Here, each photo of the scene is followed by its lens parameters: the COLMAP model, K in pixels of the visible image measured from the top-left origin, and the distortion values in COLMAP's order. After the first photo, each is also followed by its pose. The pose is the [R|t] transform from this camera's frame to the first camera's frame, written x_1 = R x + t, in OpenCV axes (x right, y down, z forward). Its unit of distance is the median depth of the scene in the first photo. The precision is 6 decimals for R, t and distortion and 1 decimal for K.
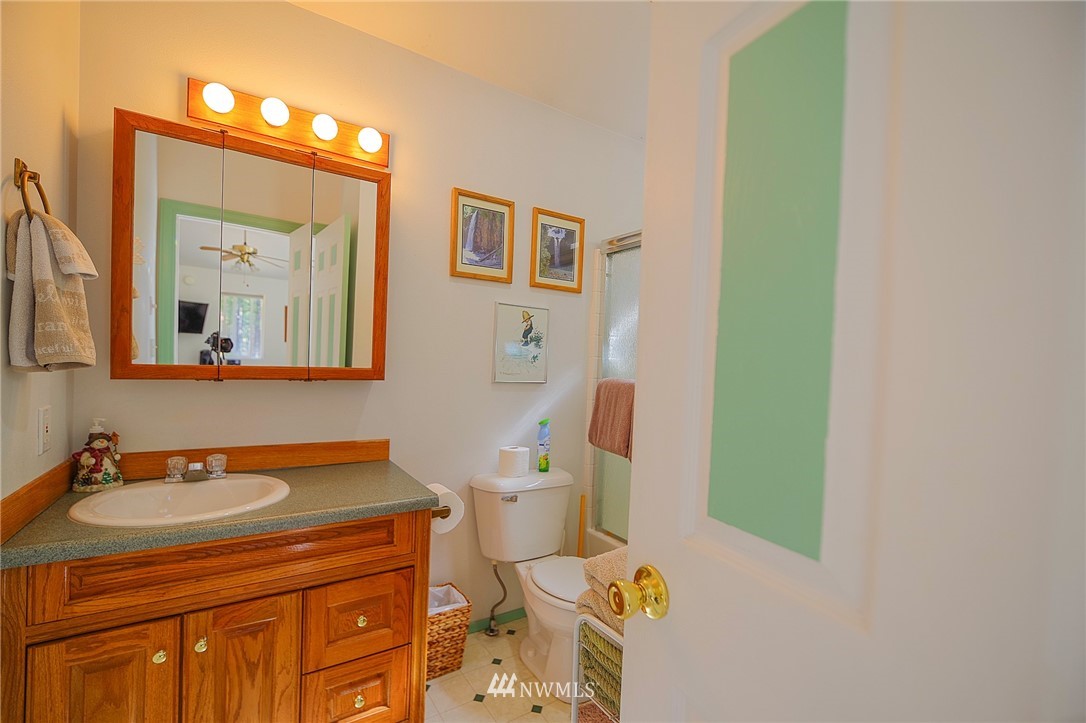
lens RADIAL K [[467.3, 0, 540.8], [0, 467.3, 364.9], [0, 0, 1]] dist [-0.009095, 0.001570]
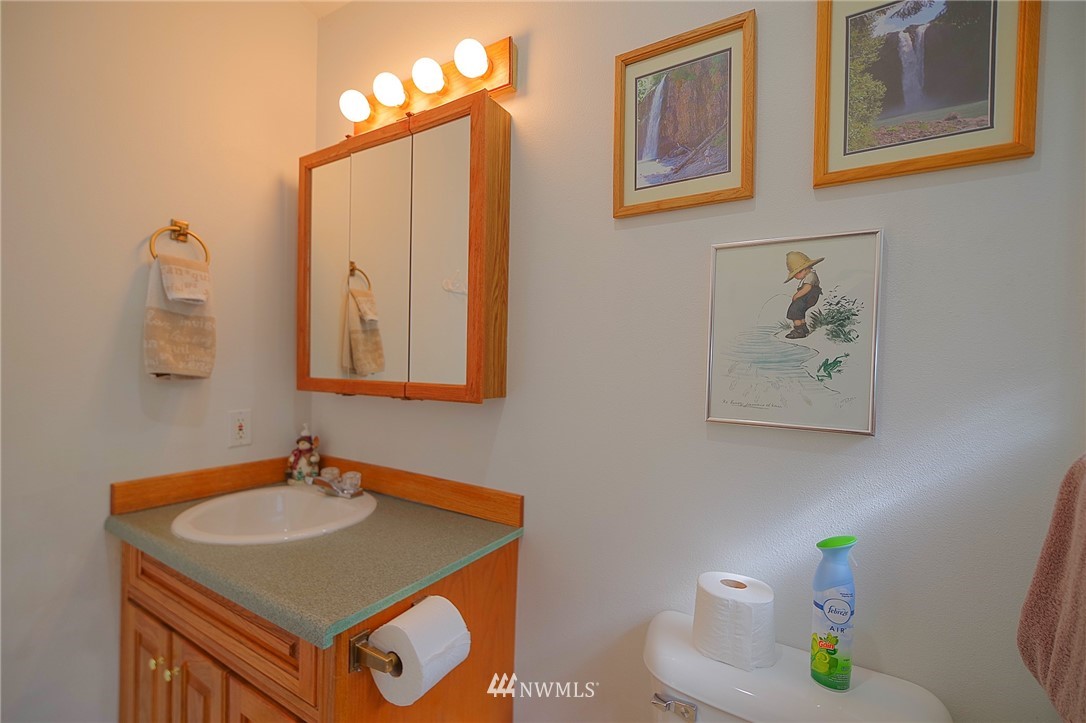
lens RADIAL K [[467.3, 0, 539.5], [0, 467.3, 364.6], [0, 0, 1]] dist [-0.009095, 0.001570]
pose [[0.435199, -0.026415, -0.899947, 0.238454], [-0.013416, 0.999268, -0.035818, -0.000043], [0.900234, 0.027661, 0.434526, 0.644045]]
